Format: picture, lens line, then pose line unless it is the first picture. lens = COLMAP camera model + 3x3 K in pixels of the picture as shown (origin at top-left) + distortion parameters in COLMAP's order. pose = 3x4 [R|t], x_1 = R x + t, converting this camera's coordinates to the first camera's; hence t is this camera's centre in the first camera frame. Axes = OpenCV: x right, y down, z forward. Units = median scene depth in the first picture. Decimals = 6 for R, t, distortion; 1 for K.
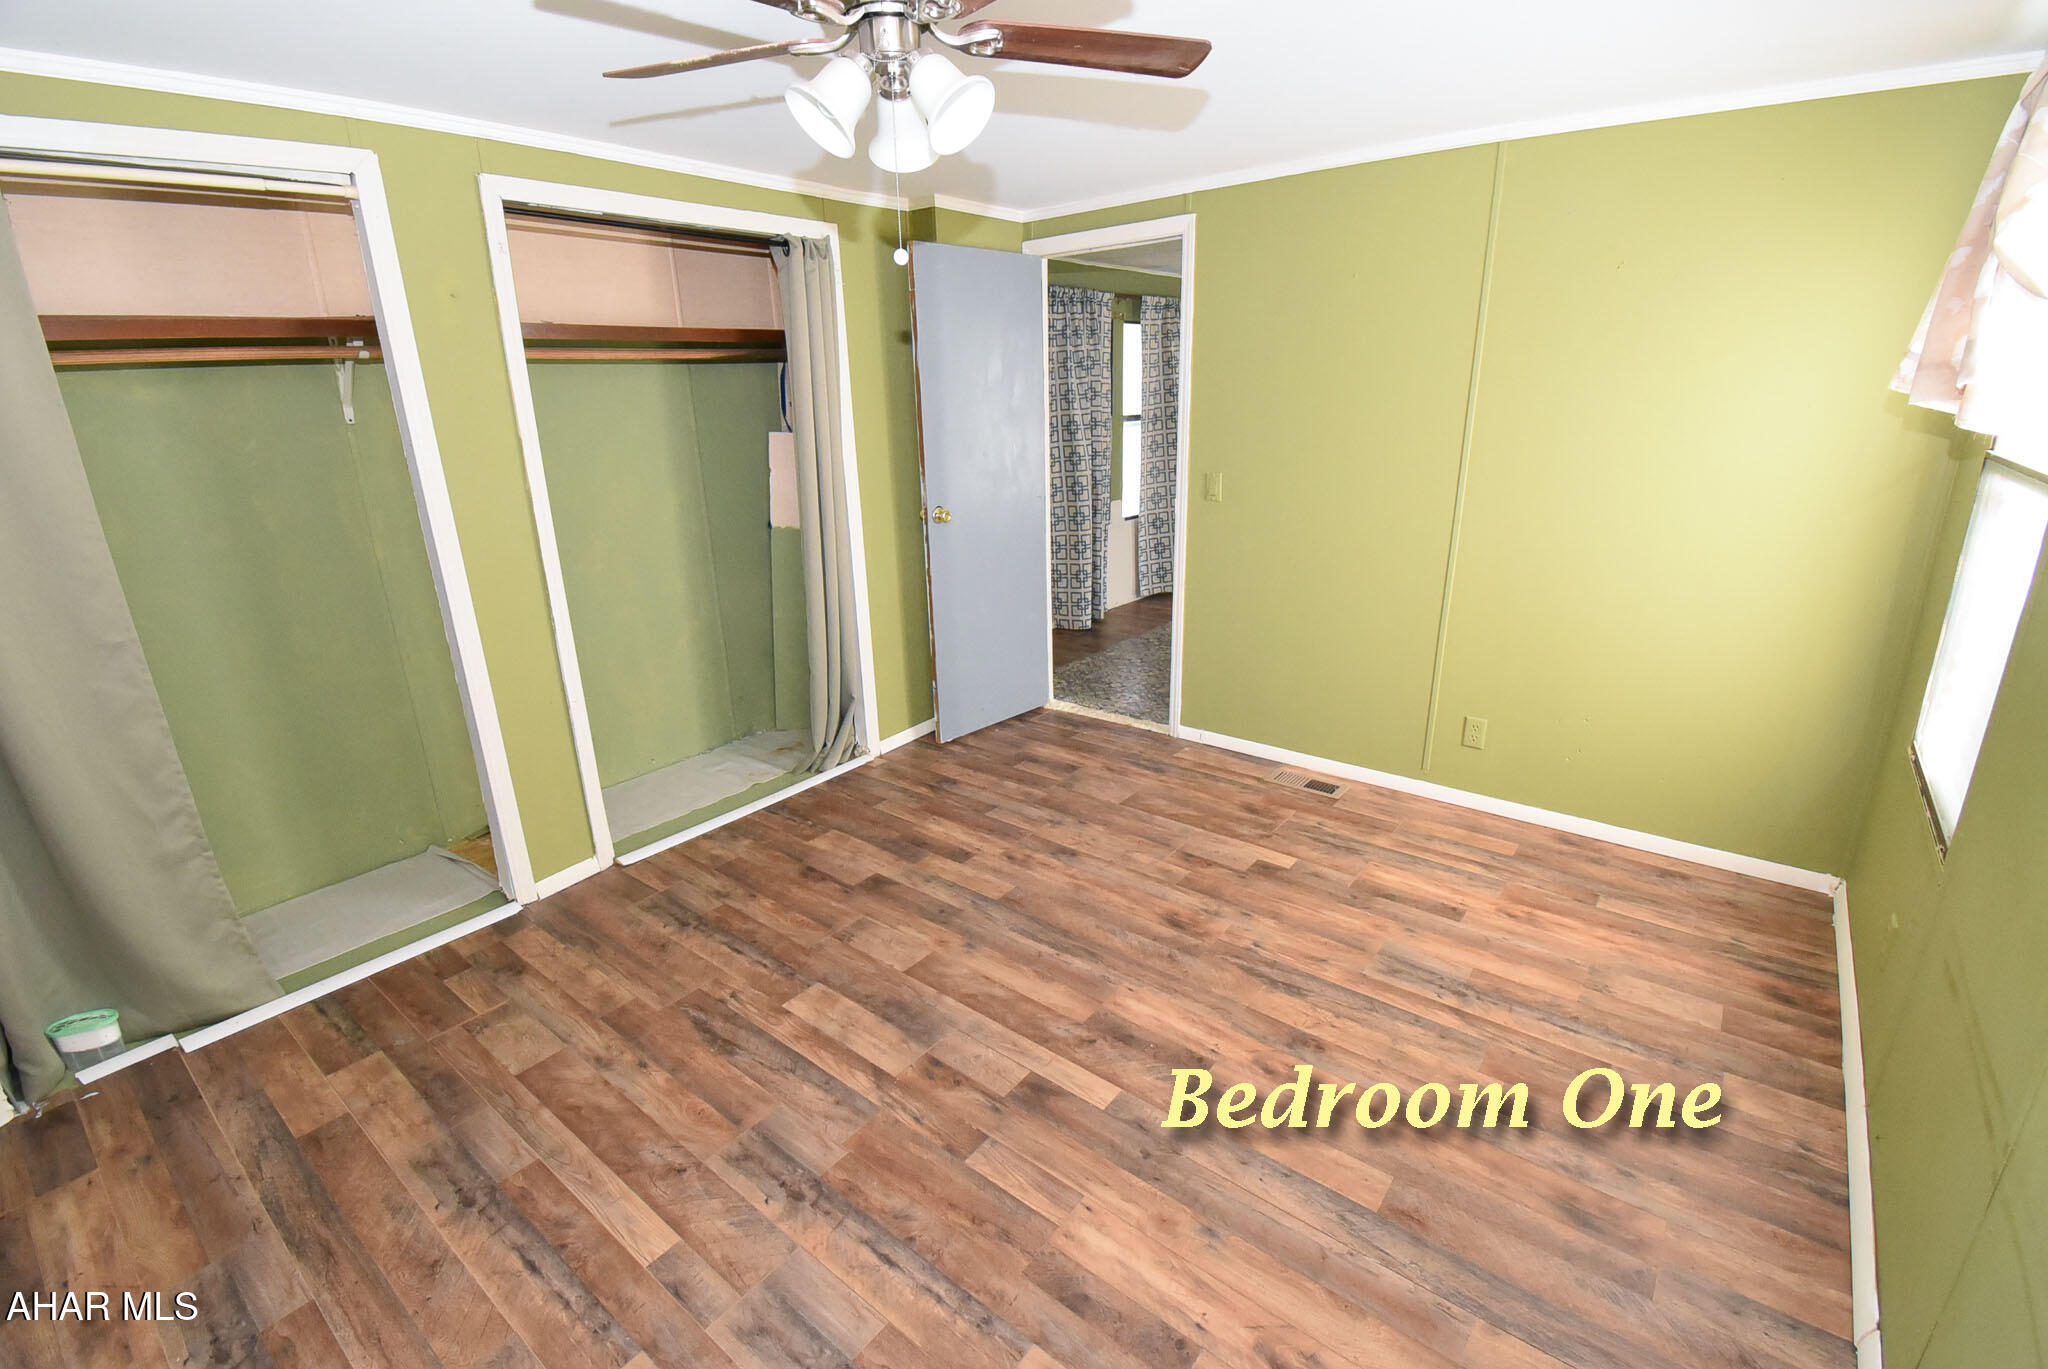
lens RADIAL K [[925.6, 0, 1024.0], [0, 925.6, 684.5], [0, 0, 1]] dist [-0.016087, -0.000350]
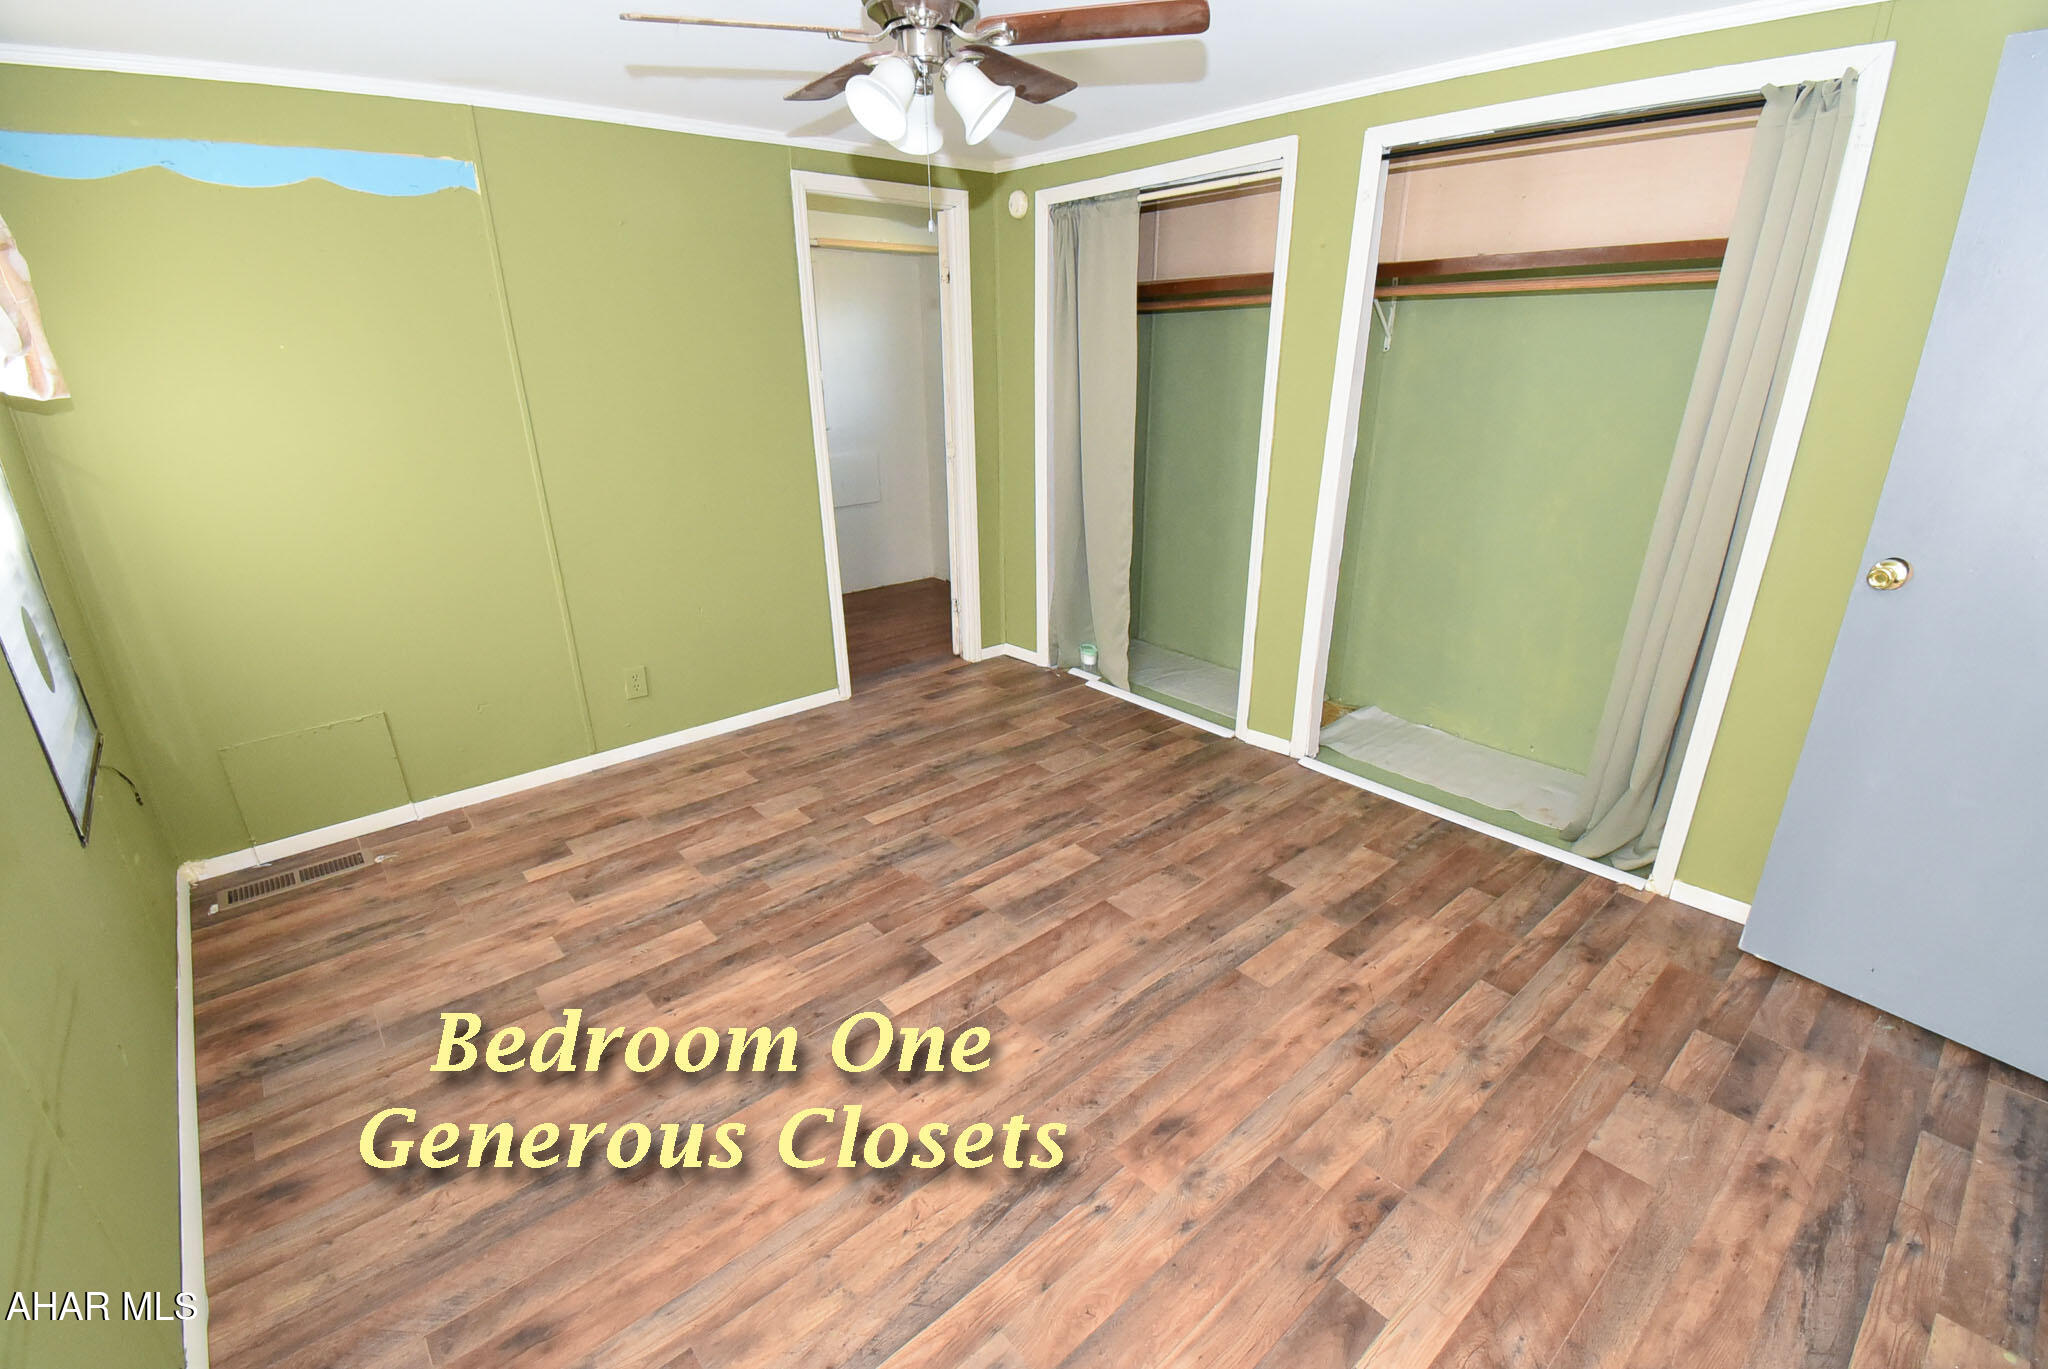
lens RADIAL K [[896.9, 0, 1025.1], [0, 896.9, 690.2], [0, 0, 1]] dist [0.001068, -0.013835]
pose [[-0.189484, 0.379636, -0.905523, 0.668926], [-0.286056, 0.860882, 0.420778, -0.279014], [0.939291, 0.338761, -0.054526, 0.817112]]
